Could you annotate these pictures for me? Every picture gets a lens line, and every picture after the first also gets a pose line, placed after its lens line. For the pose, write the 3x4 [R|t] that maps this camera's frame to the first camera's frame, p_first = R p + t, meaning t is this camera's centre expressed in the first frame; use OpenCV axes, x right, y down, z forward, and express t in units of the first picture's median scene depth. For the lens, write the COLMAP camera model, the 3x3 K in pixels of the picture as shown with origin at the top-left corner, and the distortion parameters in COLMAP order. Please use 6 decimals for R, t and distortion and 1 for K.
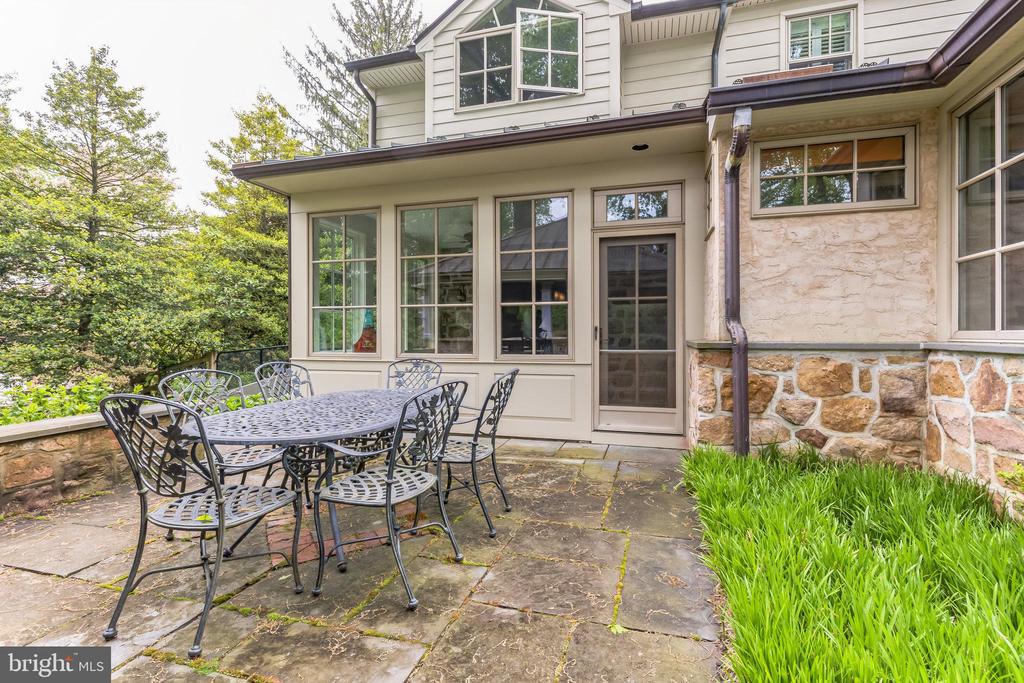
lens RADIAL K [[484.9, 0, 512.0], [0, 484.9, 341.5], [0, 0, 1]] dist [-0.005648, -0.000678]
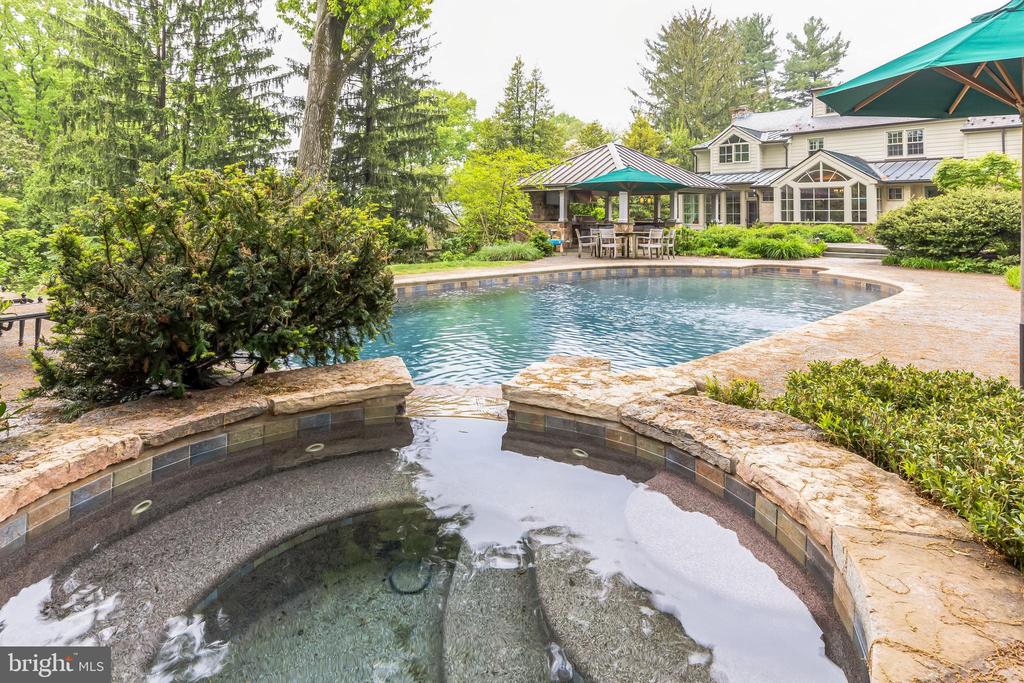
lens RADIAL K [[564.0, 0, 490.1], [0, 564.0, 207.2], [0, 0, 1]] dist [-0.001389, -0.000599]
pose [[0.836263, -0.001072, -0.548328, 1.047765], [-0.016019, 0.999524, -0.026385, 0.042238], [0.548095, 0.030848, 0.835847, -4.765215]]
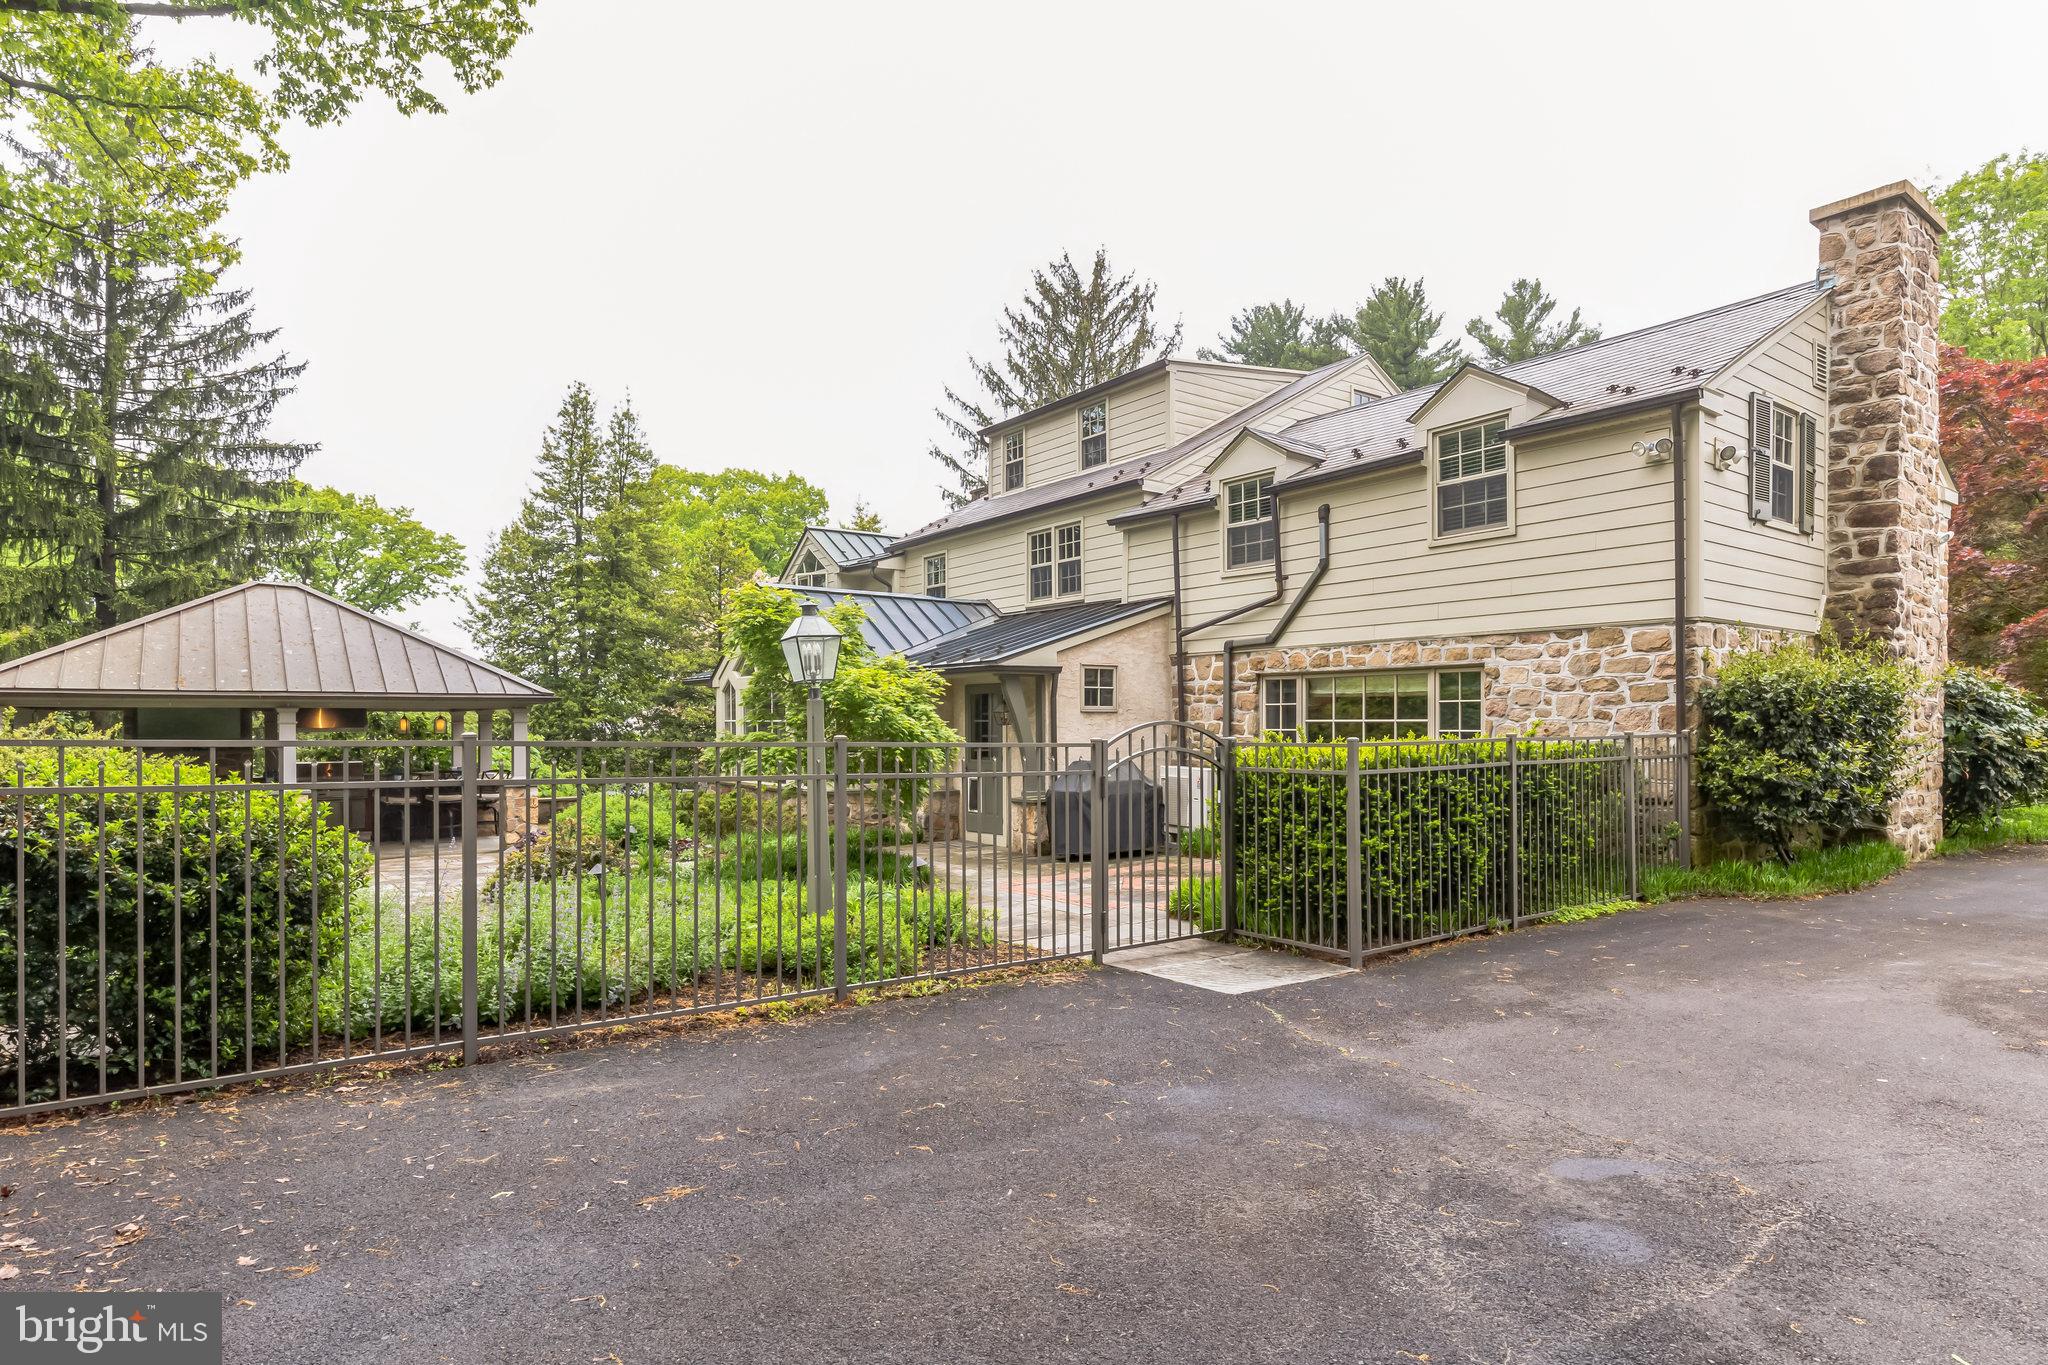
lens RADIAL K [[1101.7, 0, 972.6], [0, 1101.7, 730.3], [0, 0, 1]] dist [0.000374, 0.000162]
pose [[0.778247, 0.004391, -0.627942, 3.230096], [-0.008241, 0.999961, -0.003221, -0.141823], [0.627904, 0.007681, 0.778253, -1.796542]]
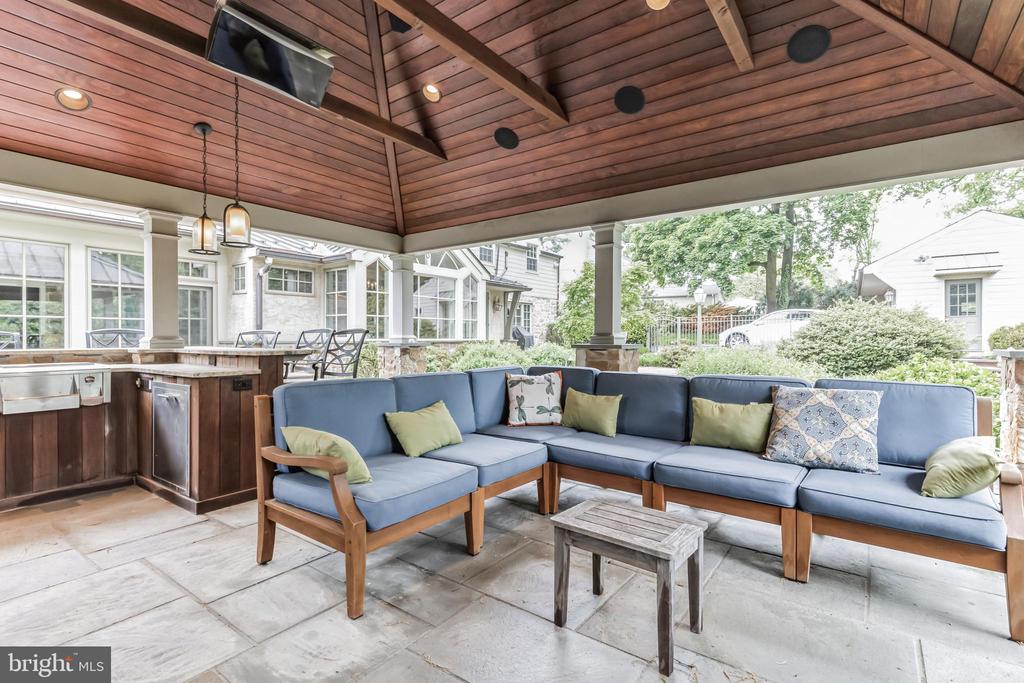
lens RADIAL K [[484.9, 0, 512.0], [0, 484.9, 341.5], [0, 0, 1]] dist [-0.005648, -0.000678]
pose [[0.345911, -0.006344, 0.938246, -0.977363], [0.007890, 0.999961, 0.003852, 0.003077], [-0.938234, 0.006070, 0.345948, -0.748021]]
